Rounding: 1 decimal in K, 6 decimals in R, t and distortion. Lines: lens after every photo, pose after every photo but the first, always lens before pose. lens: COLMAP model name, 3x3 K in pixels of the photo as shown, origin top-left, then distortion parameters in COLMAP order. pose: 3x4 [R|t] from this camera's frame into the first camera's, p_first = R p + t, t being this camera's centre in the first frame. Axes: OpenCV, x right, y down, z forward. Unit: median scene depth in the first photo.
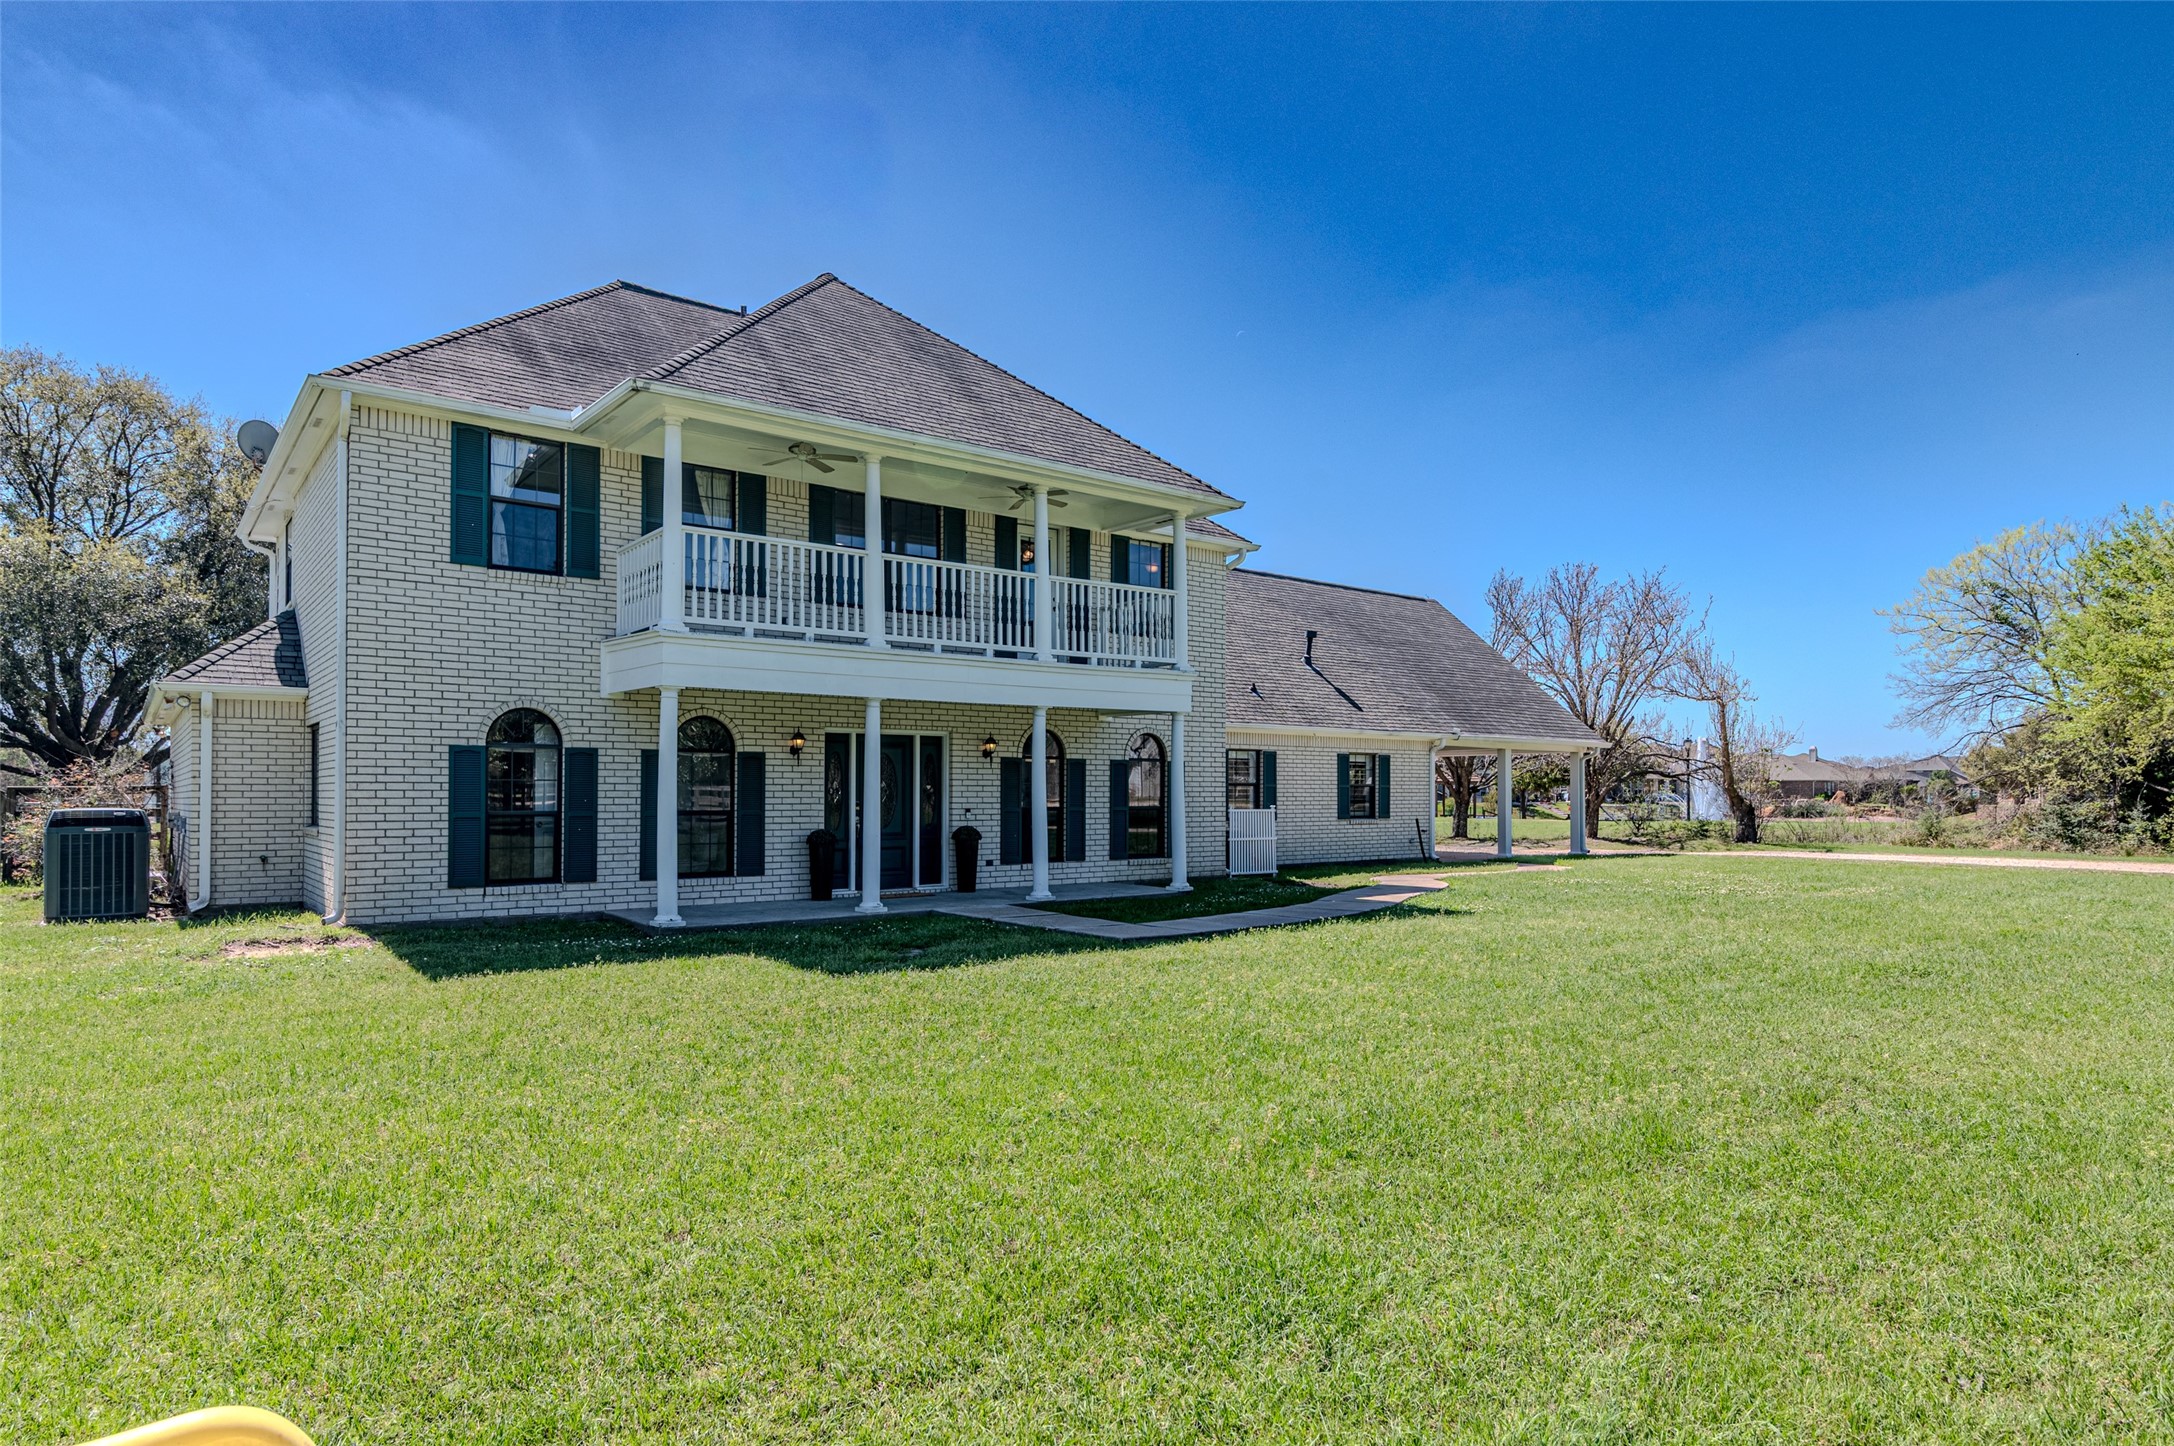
lens RADIAL K [[1236.7, 0, 1084.8], [0, 1236.7, 735.5], [0, 0, 1]] dist [0.000813, 0.000051]
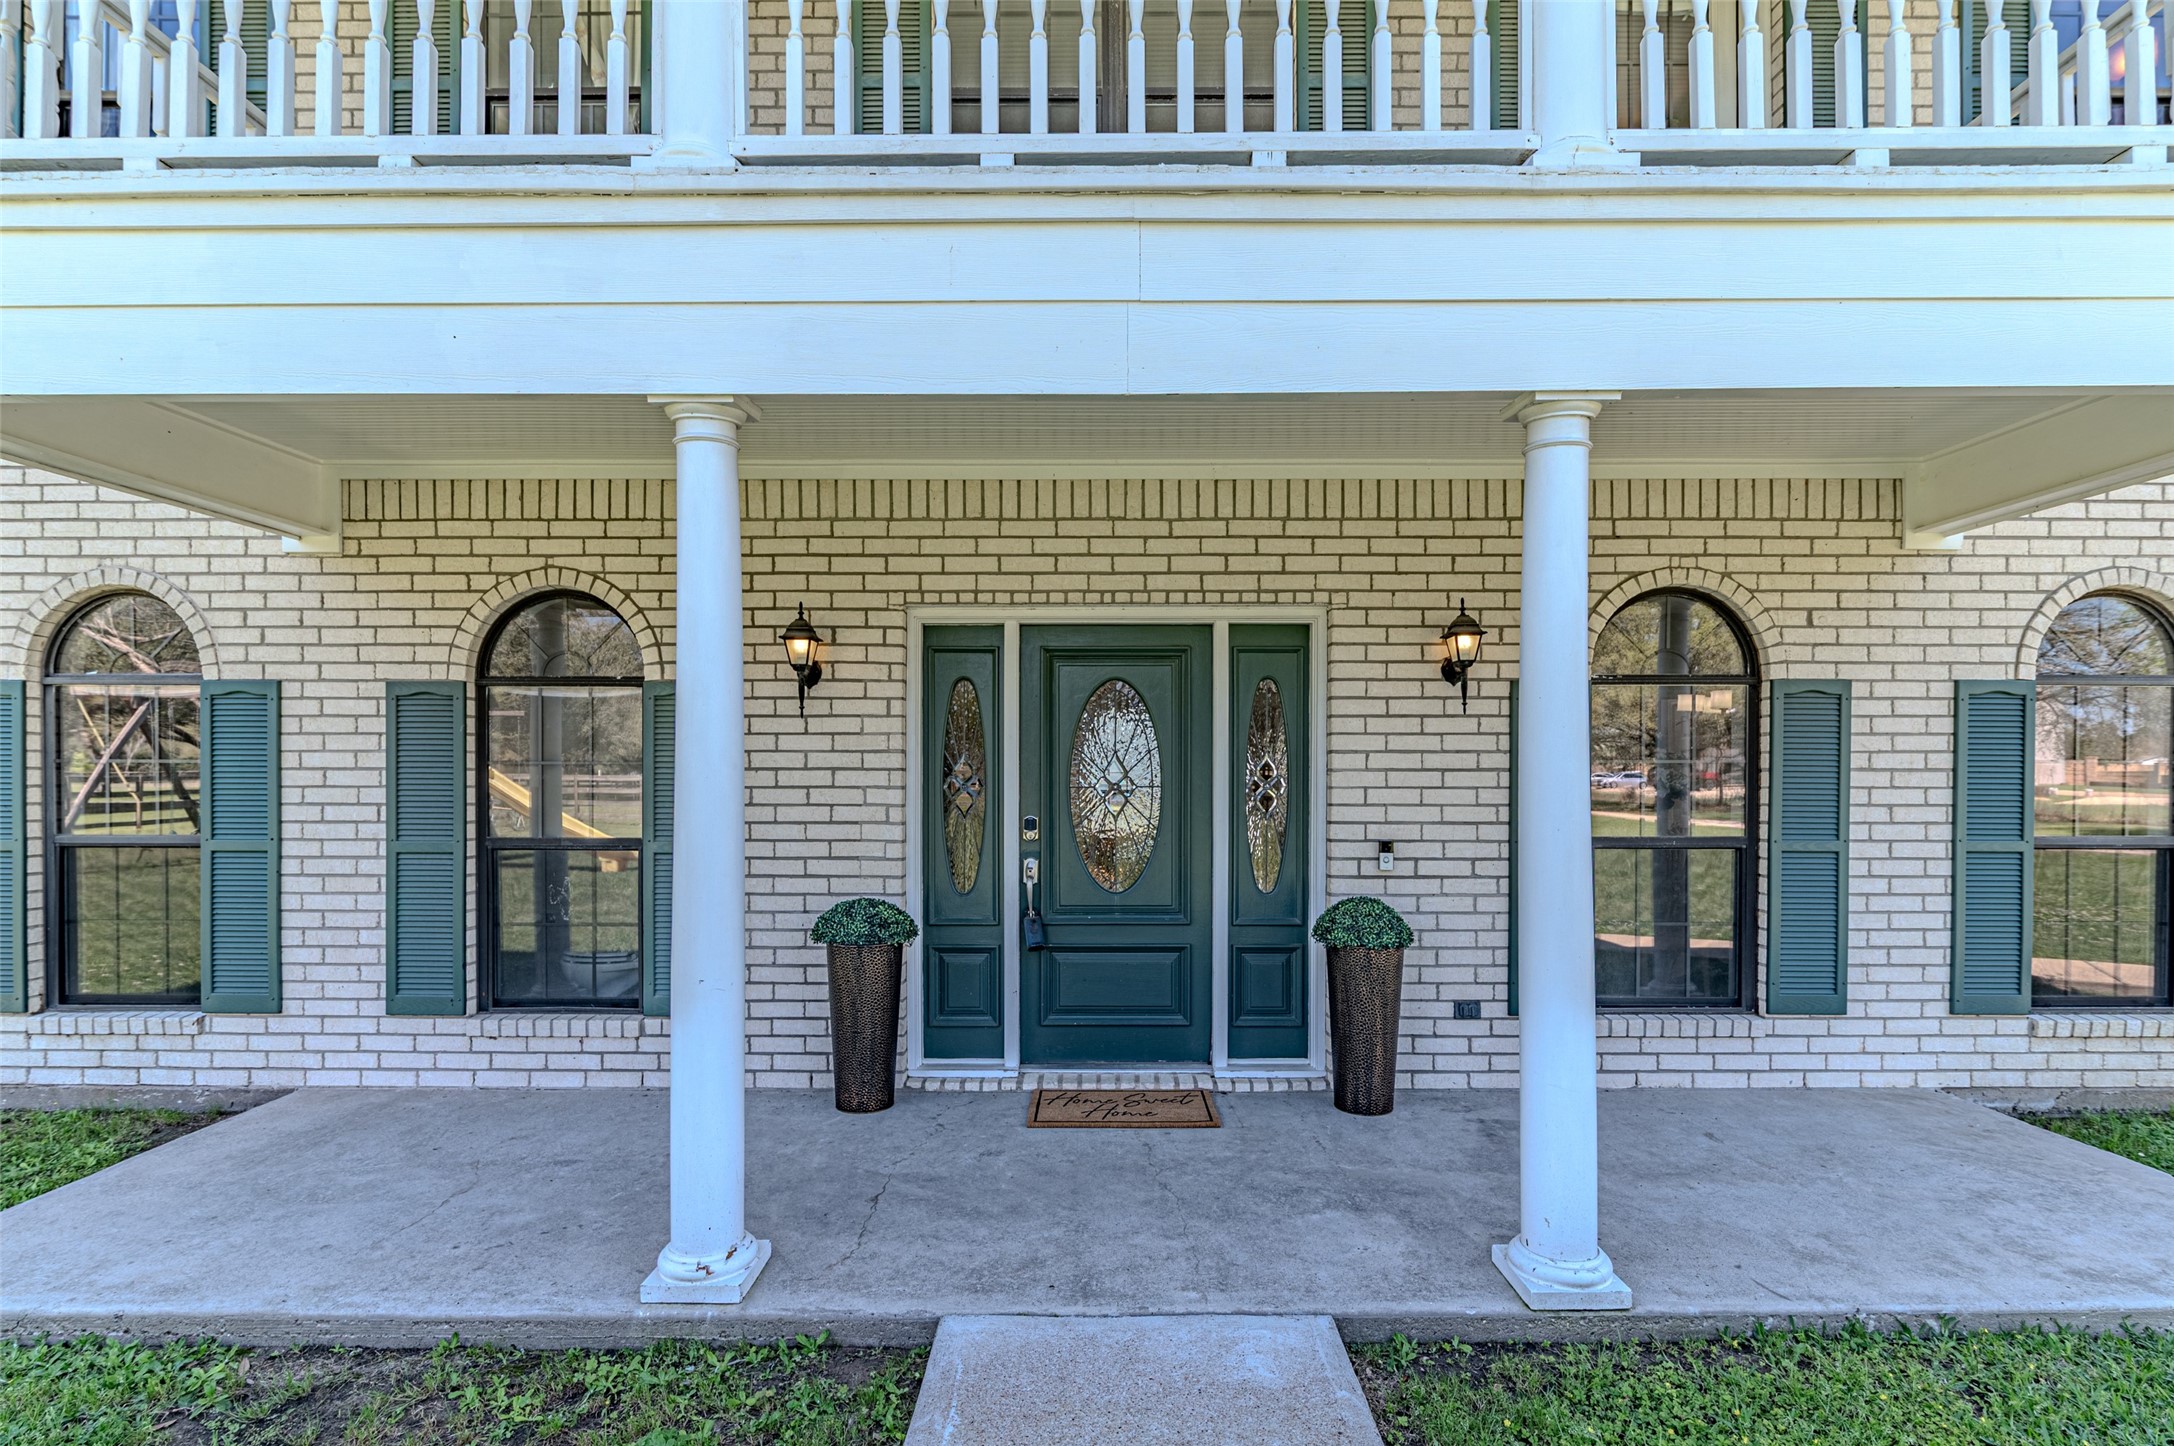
lens RADIAL K [[987.1, 0, 1092.7], [0, 987.1, 769.7], [0, 0, 1]] dist [-0.002607, -0.000092]
pose [[0.779335, -0.010262, -0.626524, 0.008326], [0.029548, 0.999355, 0.020386, 0.035871], [0.625911, -0.034401, 0.779135, 0.812835]]
